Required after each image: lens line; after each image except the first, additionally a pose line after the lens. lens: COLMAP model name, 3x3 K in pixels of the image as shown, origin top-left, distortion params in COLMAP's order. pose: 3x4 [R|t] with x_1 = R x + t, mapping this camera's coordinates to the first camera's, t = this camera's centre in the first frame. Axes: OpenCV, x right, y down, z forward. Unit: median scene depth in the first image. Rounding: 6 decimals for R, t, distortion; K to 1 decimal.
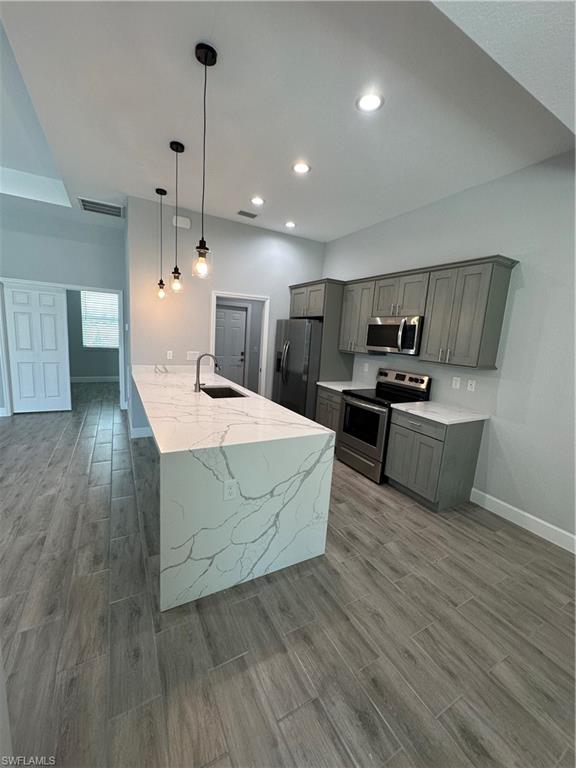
lens RADIAL K [[306.5, 0, 288.0], [0, 306.5, 384.0], [0, 0, 1]] dist [0.000428, 0.000204]
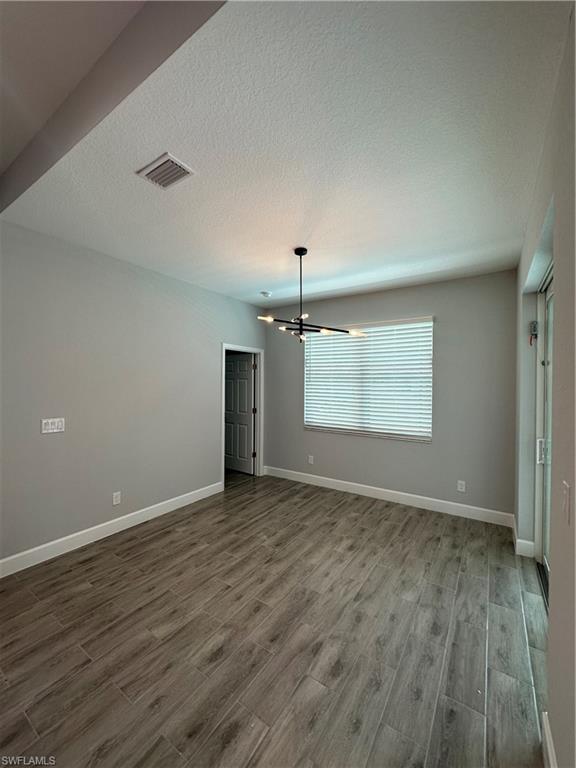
lens RADIAL K [[306.5, 0, 288.0], [0, 306.5, 384.0], [0, 0, 1]] dist [0.000428, 0.000204]
pose [[-0.457060, -0.075494, 0.886226, -0.568971], [0.106726, 0.984537, 0.138911, -0.185089], [-0.883009, 0.158074, -0.441936, 0.907376]]
